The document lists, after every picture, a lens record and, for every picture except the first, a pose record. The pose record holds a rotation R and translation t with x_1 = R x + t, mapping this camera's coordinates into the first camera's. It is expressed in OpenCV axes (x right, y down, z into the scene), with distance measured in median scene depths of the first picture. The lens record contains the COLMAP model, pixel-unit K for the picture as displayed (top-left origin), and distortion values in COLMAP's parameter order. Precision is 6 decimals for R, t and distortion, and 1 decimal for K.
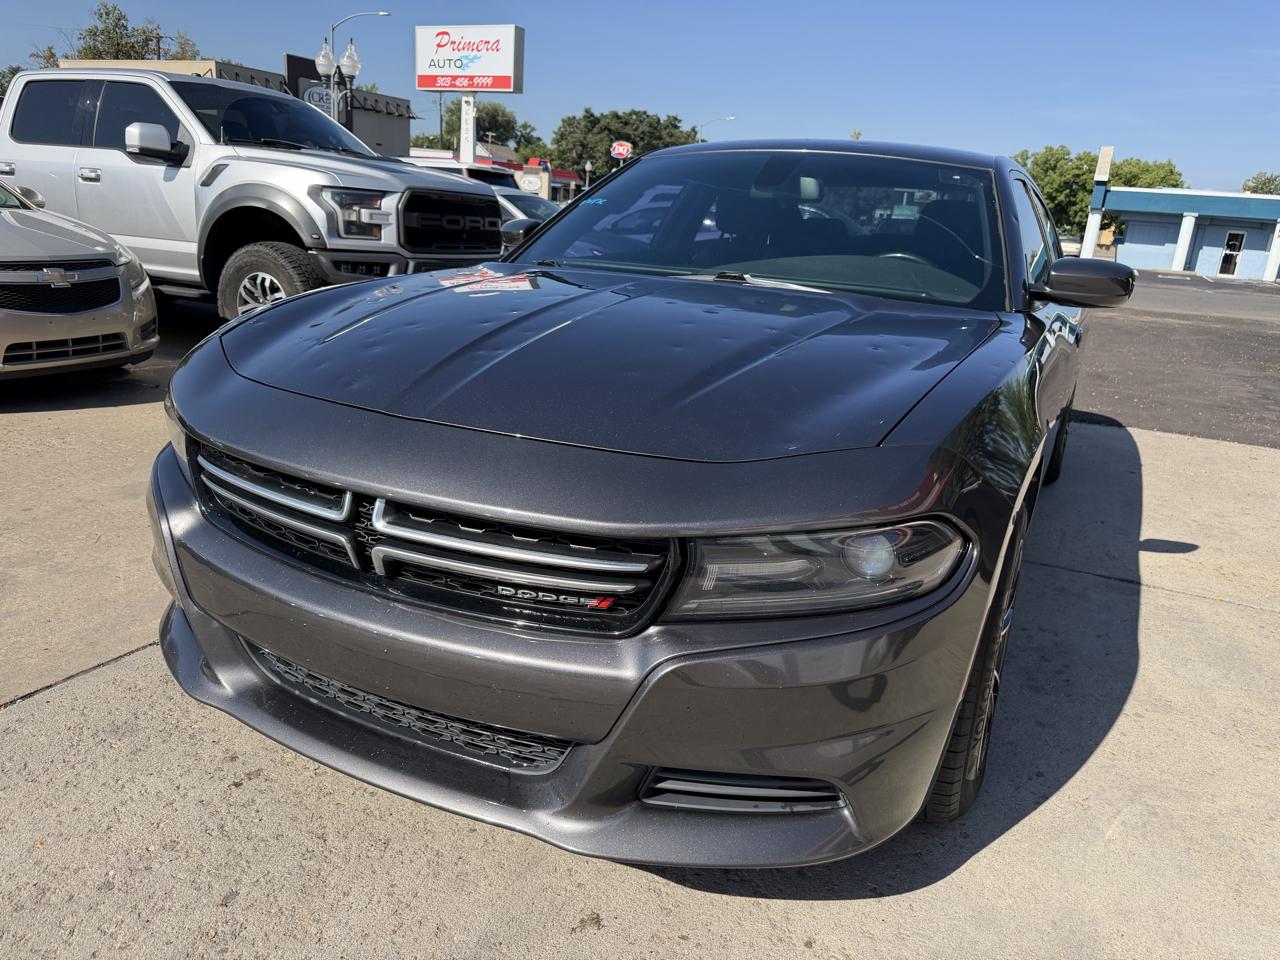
lens RADIAL K [[927.8, 0, 650.2], [0, 927.8, 483.8], [0, 0, 1]] dist [0.024383, -0.027126]
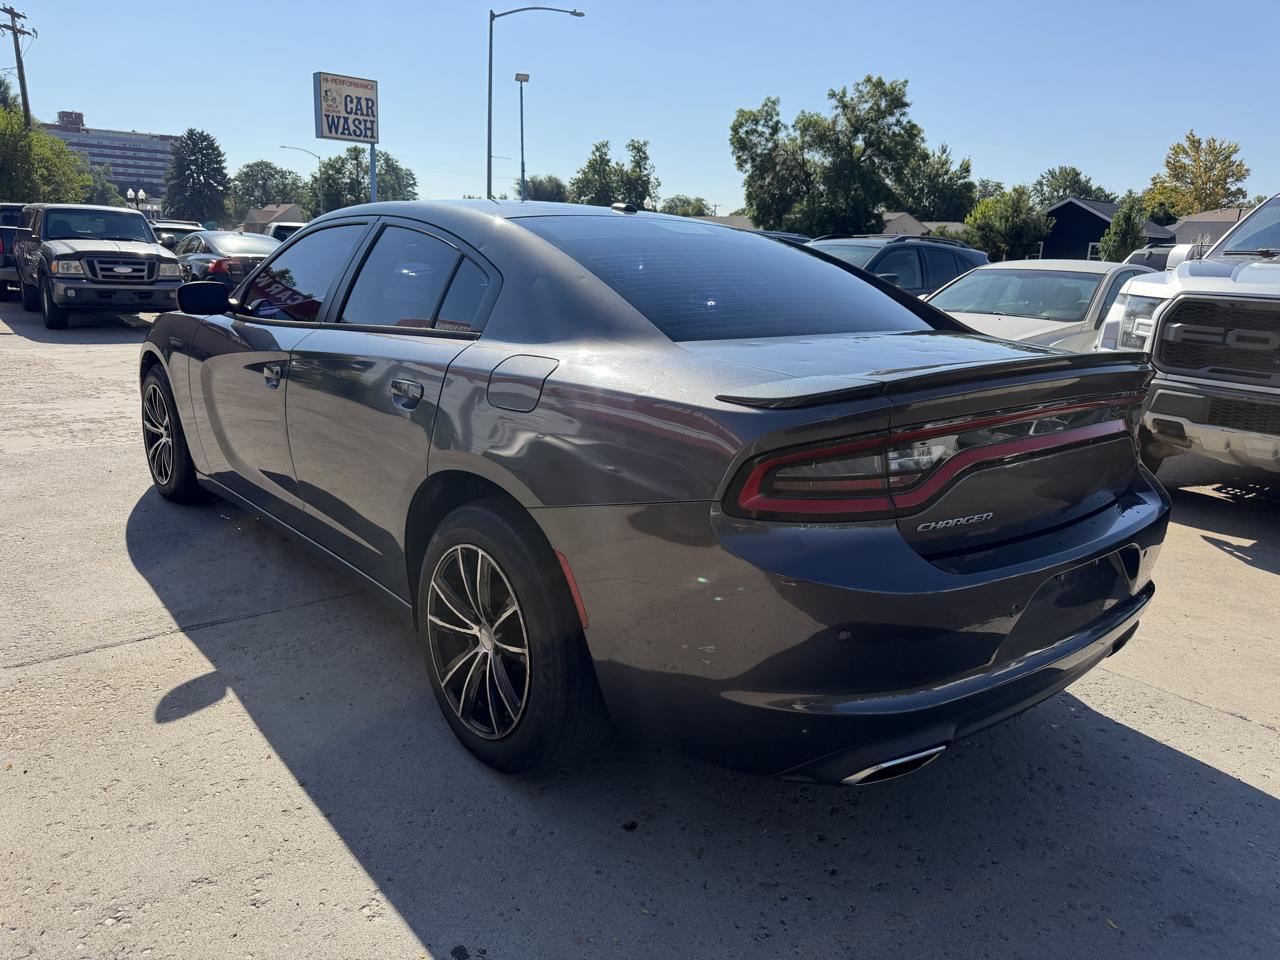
lens RADIAL K [[927.8, 0, 641.3], [0, 927.8, 474.4], [0, 0, 1]] dist [0.024383, -0.027126]
pose [[-0.408352, 0.129039, -0.903658, 0.670529], [-0.317444, 0.908094, 0.273121, -0.253144], [0.855849, 0.398390, -0.329859, 0.945629]]
